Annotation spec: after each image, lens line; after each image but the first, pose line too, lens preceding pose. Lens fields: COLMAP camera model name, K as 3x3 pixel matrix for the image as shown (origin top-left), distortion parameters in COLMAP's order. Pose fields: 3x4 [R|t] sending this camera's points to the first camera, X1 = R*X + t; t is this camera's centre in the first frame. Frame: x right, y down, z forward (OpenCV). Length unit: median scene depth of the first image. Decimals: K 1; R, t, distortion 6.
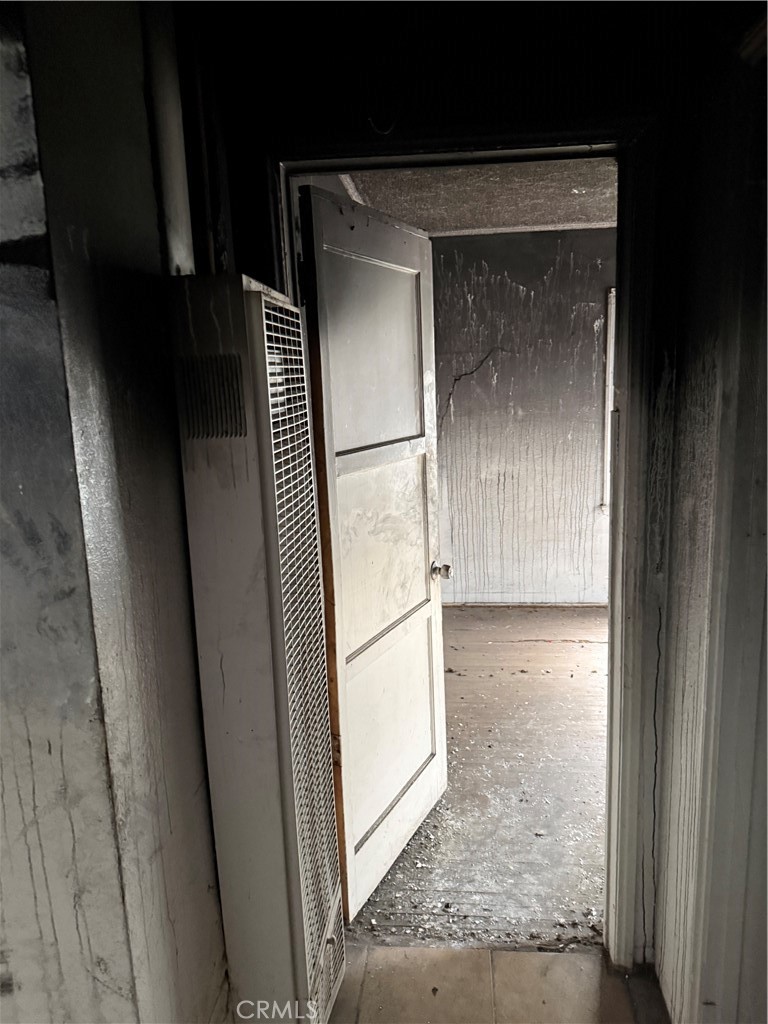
lens RADIAL K [[721.3, 0, 381.2], [0, 721.3, 514.8], [0, 0, 1]] dist [0.070929, -0.078087]
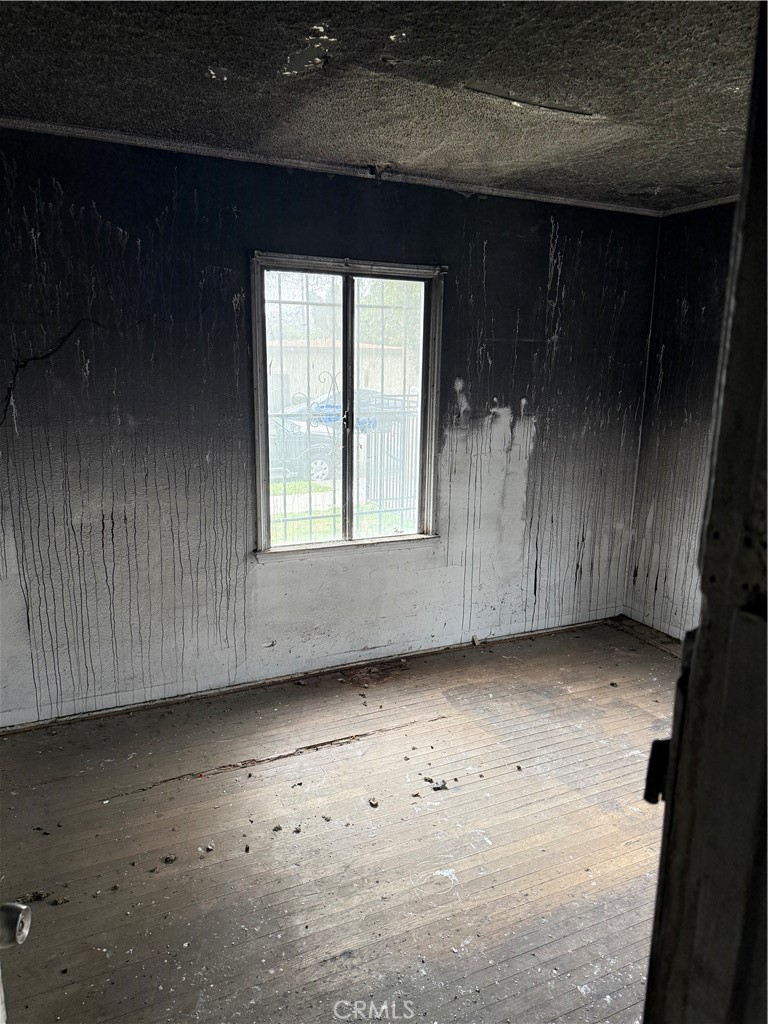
lens RADIAL K [[721.3, 0, 388.4], [0, 721.3, 512.9], [0, 0, 1]] dist [0.070929, -0.078087]
pose [[0.848958, -0.056364, 0.525446, 0.037007], [0.044524, 0.998389, 0.035160, -0.070899], [-0.526582, -0.006454, 0.850100, 0.308642]]
